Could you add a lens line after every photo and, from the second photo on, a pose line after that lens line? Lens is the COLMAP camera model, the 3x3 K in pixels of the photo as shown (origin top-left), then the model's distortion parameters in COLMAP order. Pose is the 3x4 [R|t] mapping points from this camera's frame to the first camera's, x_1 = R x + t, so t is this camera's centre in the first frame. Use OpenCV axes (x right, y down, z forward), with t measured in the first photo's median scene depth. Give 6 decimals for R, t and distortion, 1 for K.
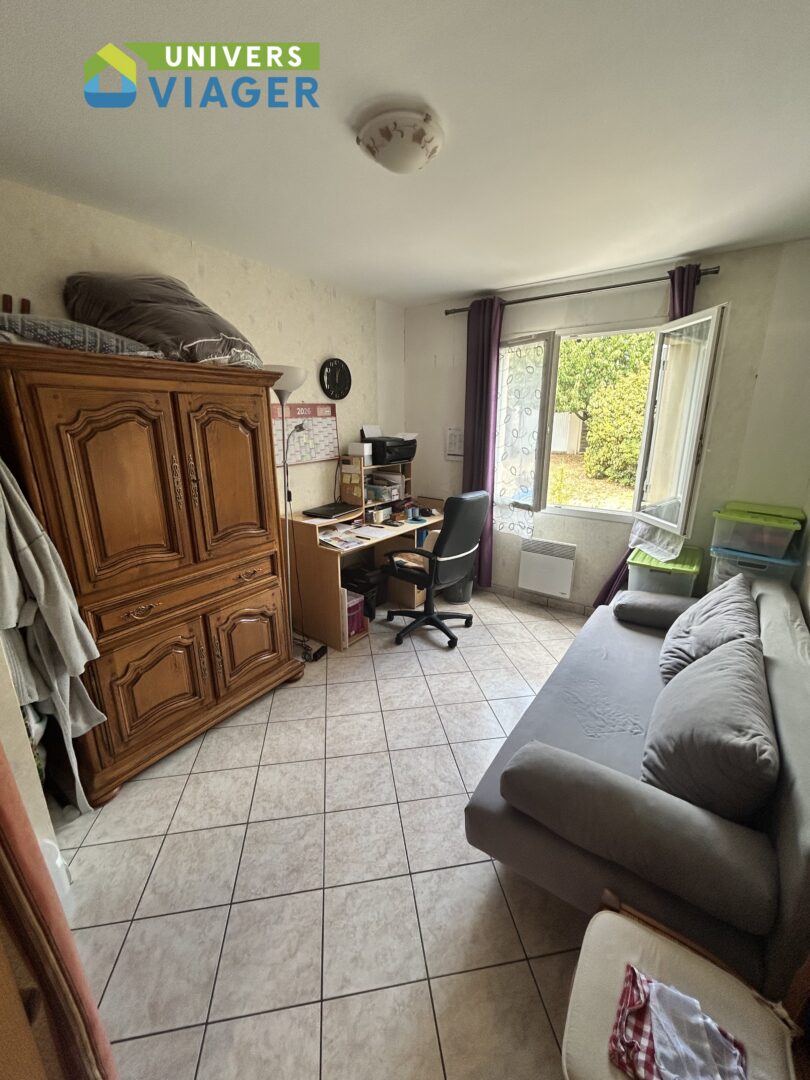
lens RADIAL K [[432.9, 0, 405.0], [0, 432.9, 540.0], [0, 0, 1]] dist [-0.000571, 0.000381]
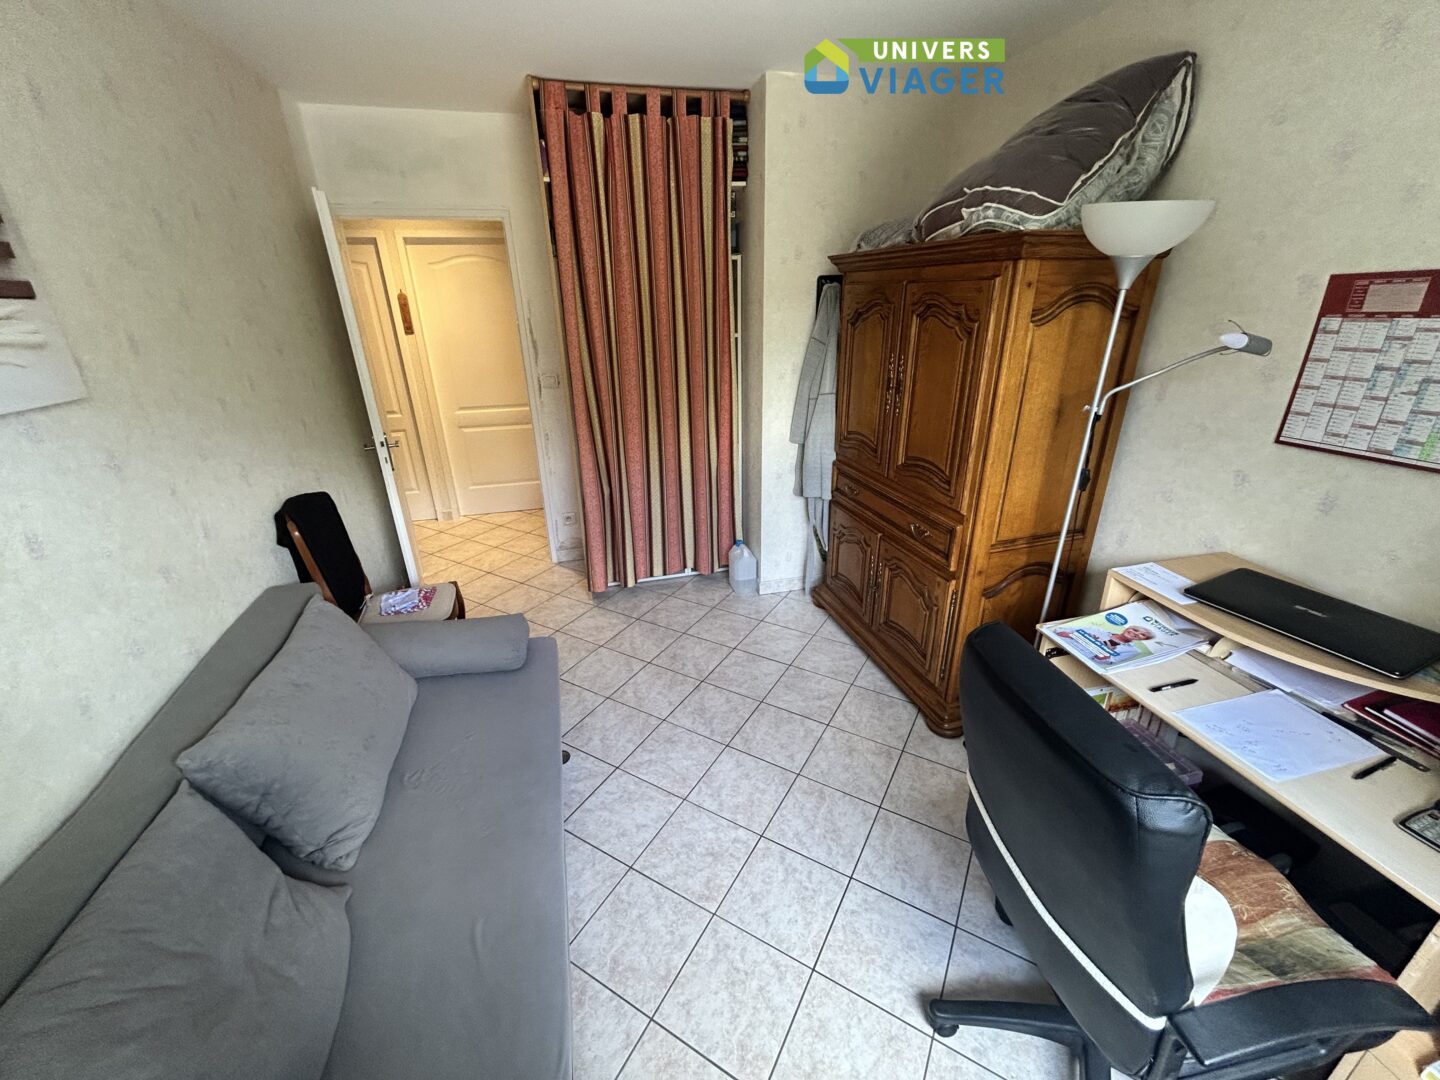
lens RADIAL K [[577.2, 0, 720.0], [0, 577.2, 540.0], [0, 0, 1]] dist [-0.000571, 0.000381]
pose [[-0.642929, 0.309708, -0.700516, 0.545177], [-0.183764, 0.825513, 0.533629, -0.362958], [0.743554, 0.471815, -0.473833, 1.182510]]
